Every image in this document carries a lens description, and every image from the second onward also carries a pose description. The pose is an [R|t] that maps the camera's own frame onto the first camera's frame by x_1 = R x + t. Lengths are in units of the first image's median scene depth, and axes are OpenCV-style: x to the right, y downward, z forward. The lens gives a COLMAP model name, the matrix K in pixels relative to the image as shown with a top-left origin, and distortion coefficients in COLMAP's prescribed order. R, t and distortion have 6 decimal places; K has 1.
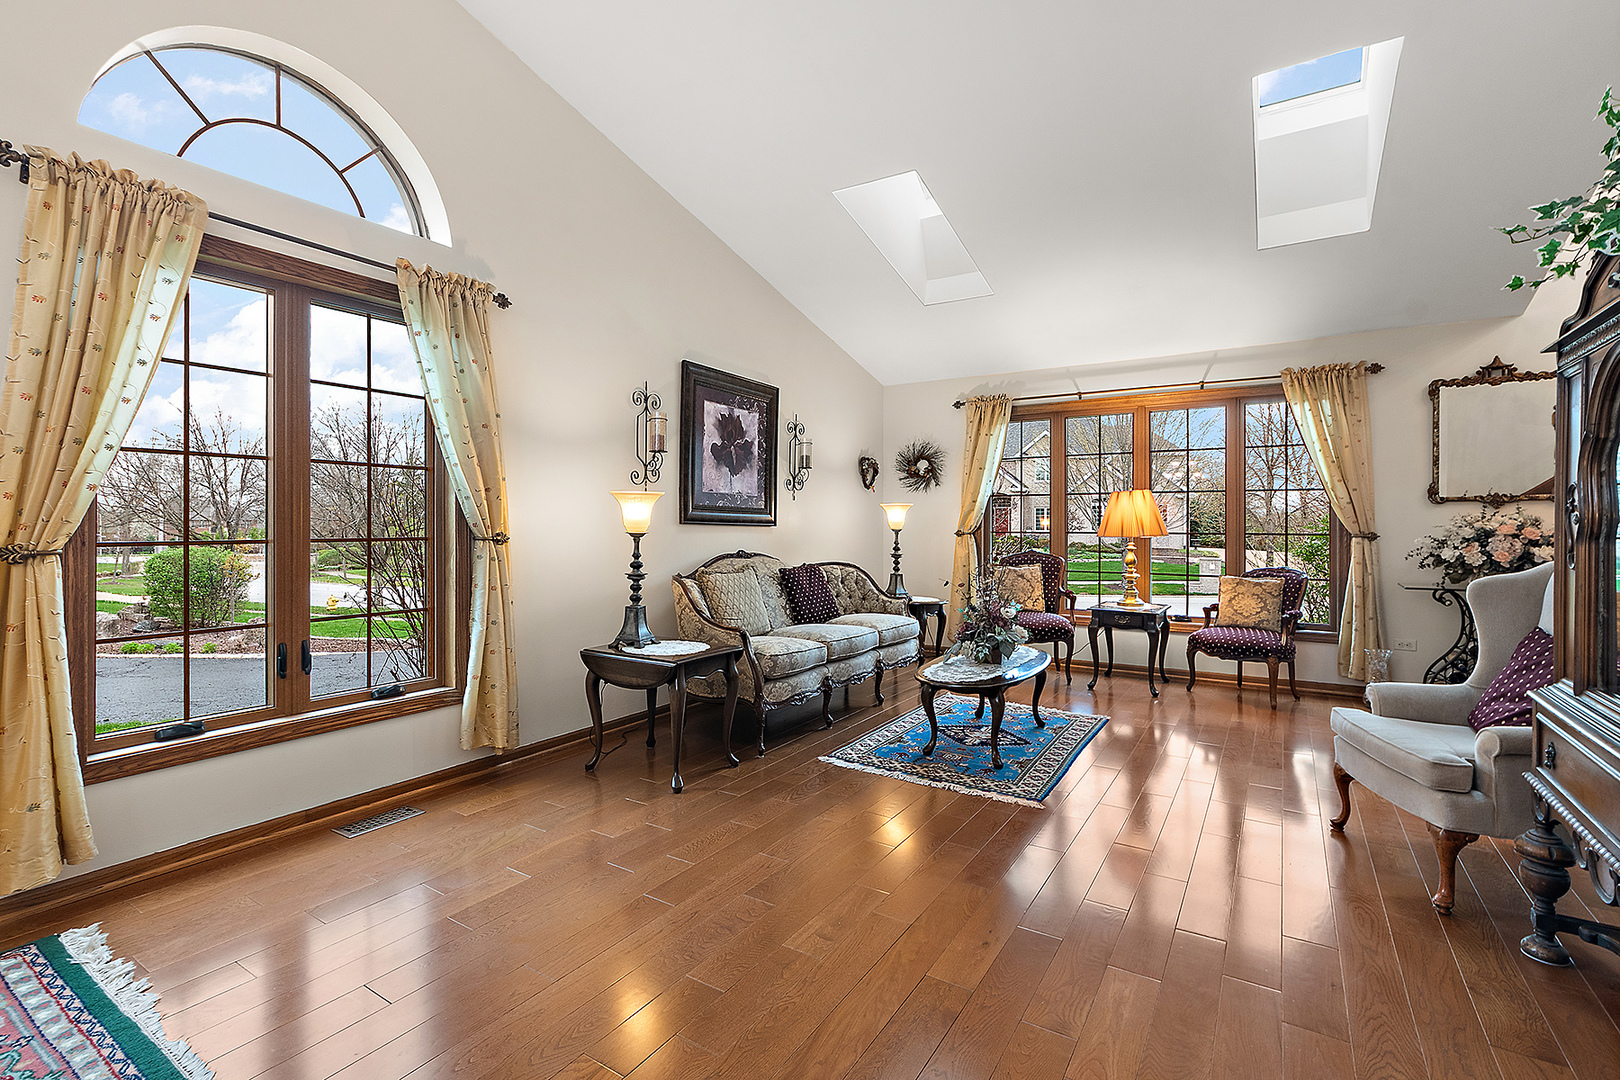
lens RADIAL K [[735.8, 0, 804.6], [0, 735.8, 526.7], [0, 0, 1]] dist [-0.002186, -0.000474]
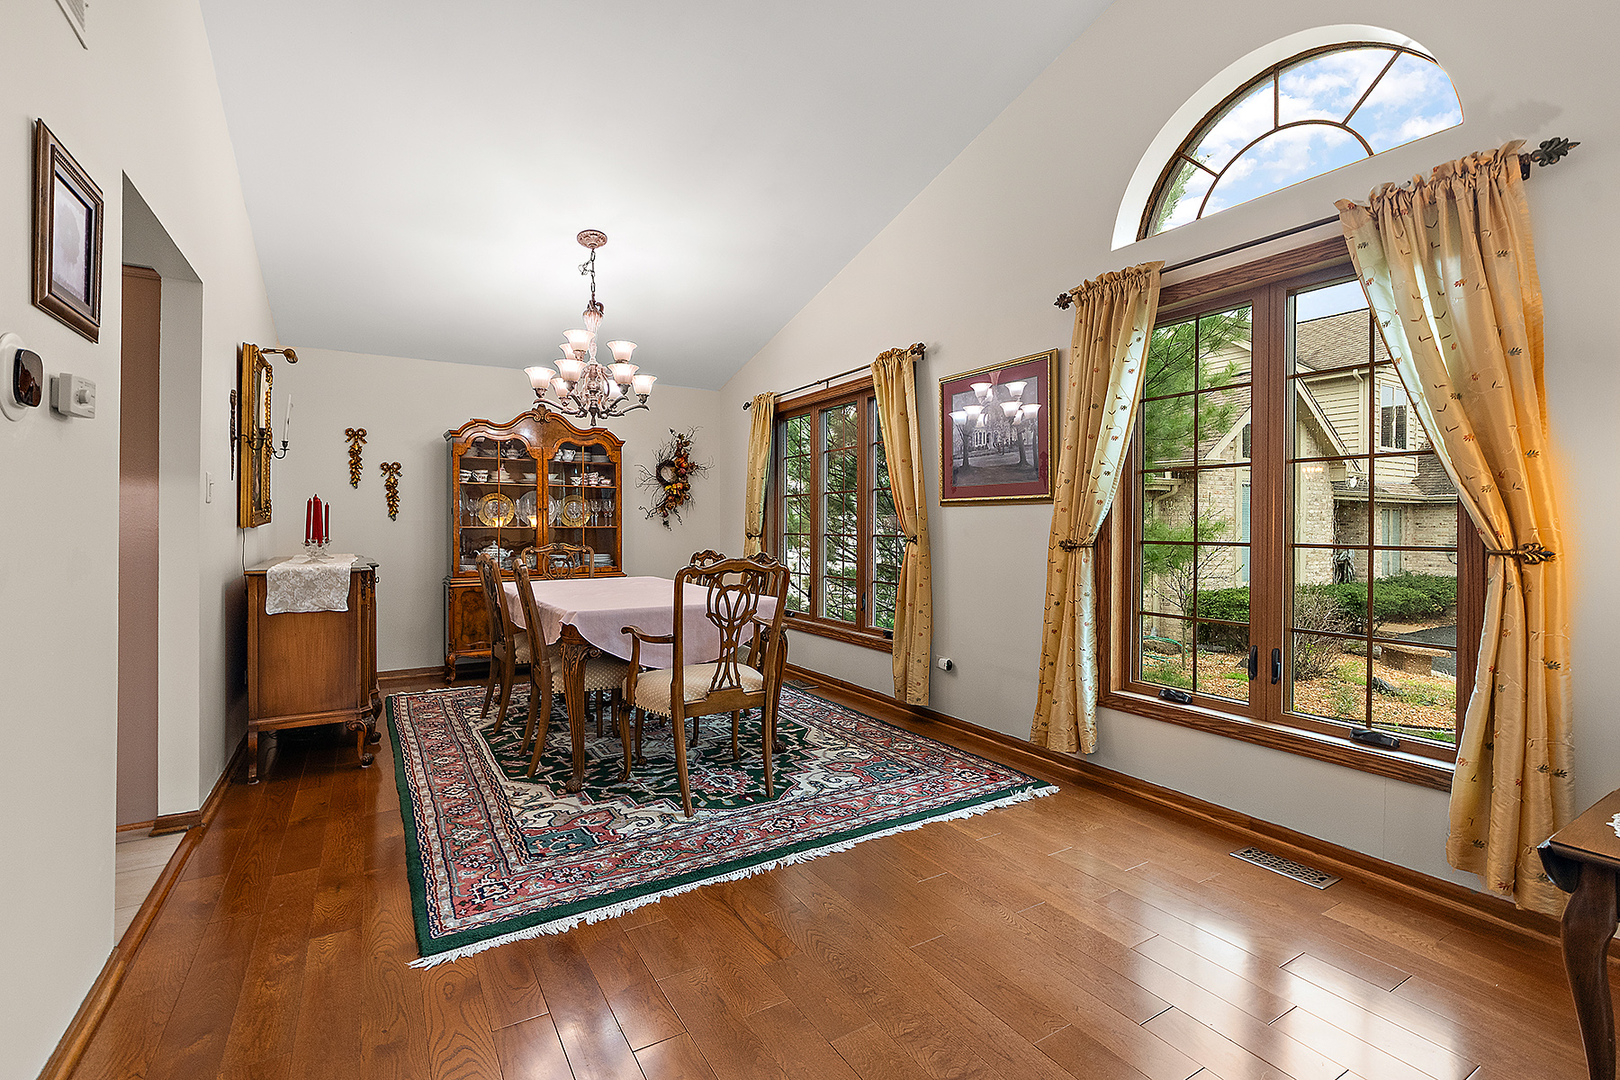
lens RADIAL K [[734.2, 0, 810.0], [0, 734.2, 540.0], [0, 0, 1]] dist [-0.000378, -0.000884]
pose [[-0.436504, 0.013718, -0.899598, 0.283442], [-0.008365, 0.999779, 0.019305, -0.001559], [0.899663, 0.015952, -0.436293, 0.538275]]
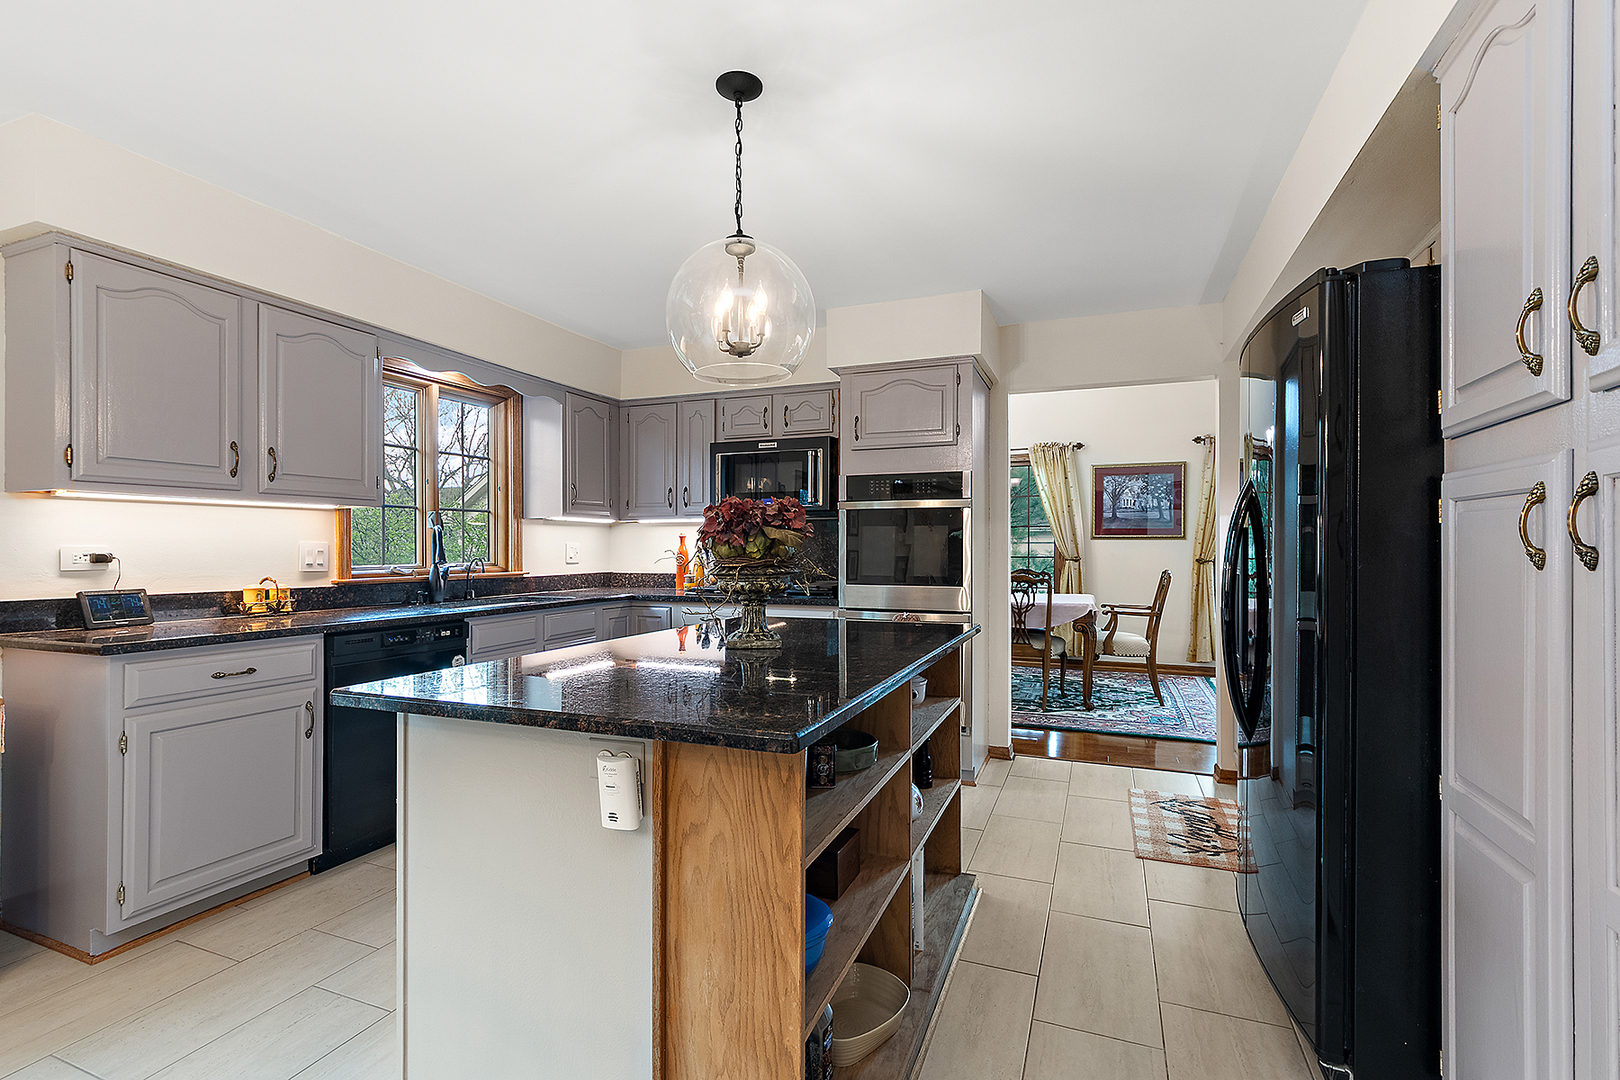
lens RADIAL K [[731.3, 0, 805.9], [0, 731.3, 546.4], [0, 0, 1]] dist [0.002325, -0.000034]
pose [[0.186102, -0.000751, -0.982530, 0.813212], [-0.003473, 0.999993, -0.001423, -0.008331], [0.982524, 0.003677, 0.186098, -0.610093]]
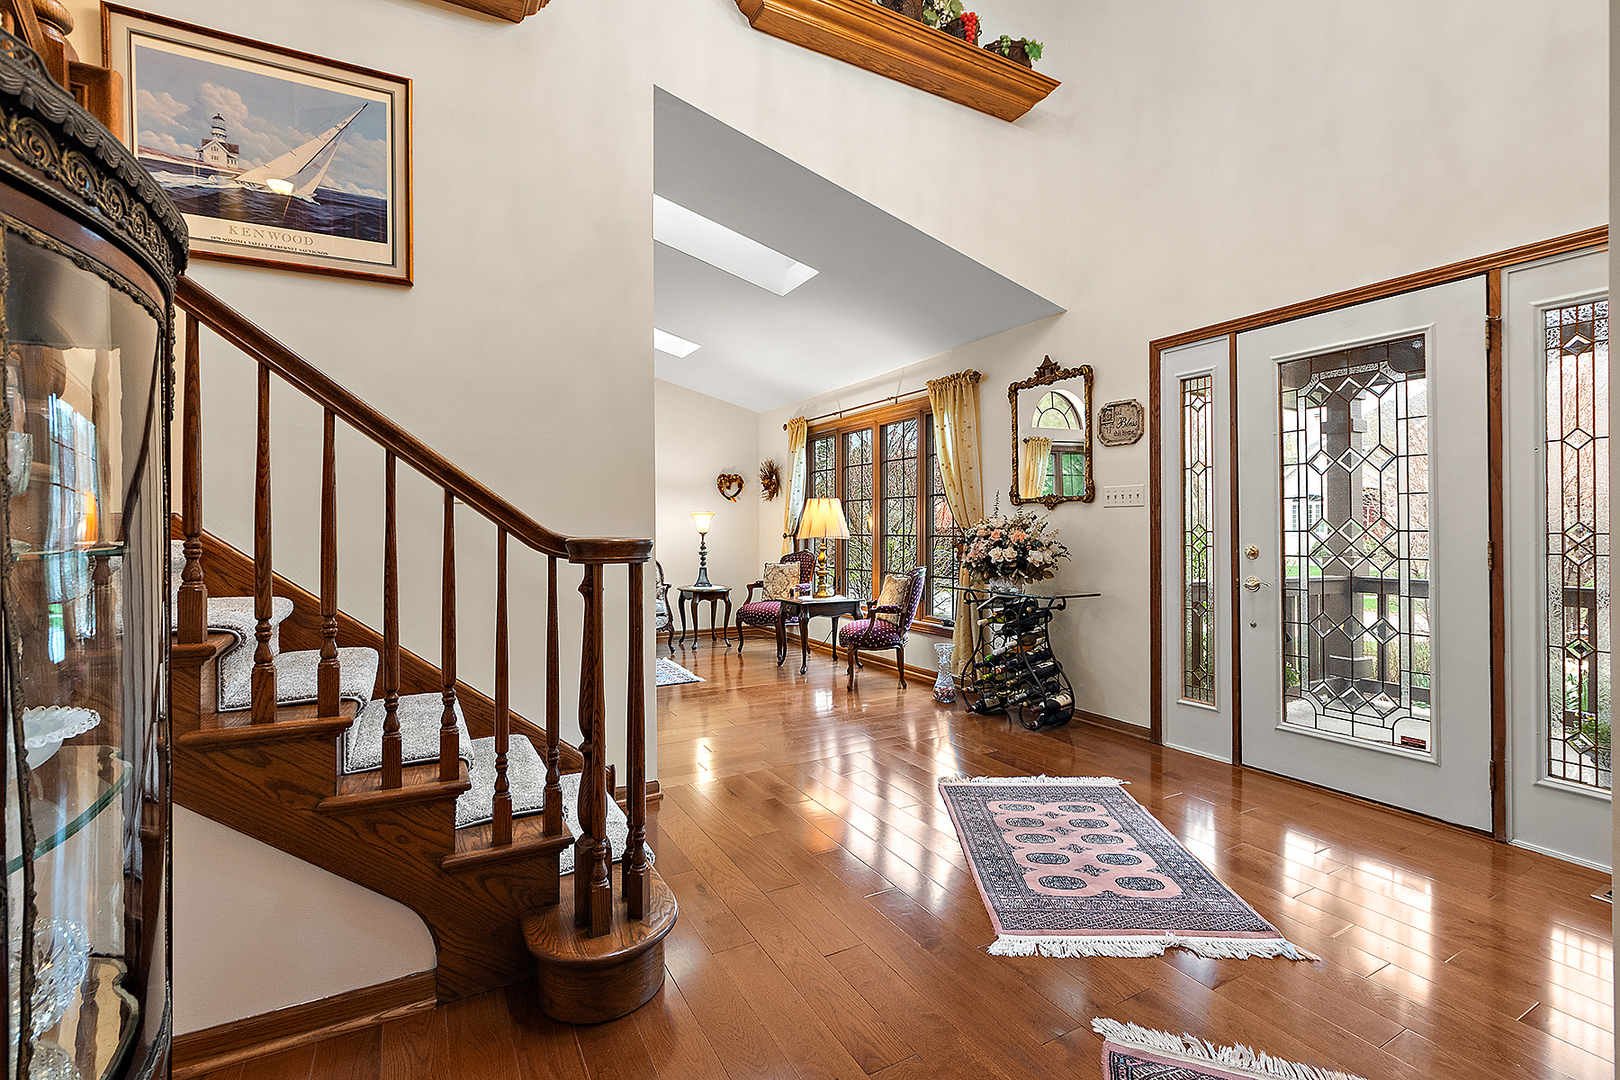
lens RADIAL K [[716.4, 0, 810.0], [0, 716.4, 540.0], [0, 0, 1]] dist [-0.000761, -0.000174]
pose [[0.883149, 0.002601, -0.469085, 1.092489], [0.004613, 0.999888, 0.014231, -0.000063], [0.469069, -0.014732, 0.883039, -0.002730]]
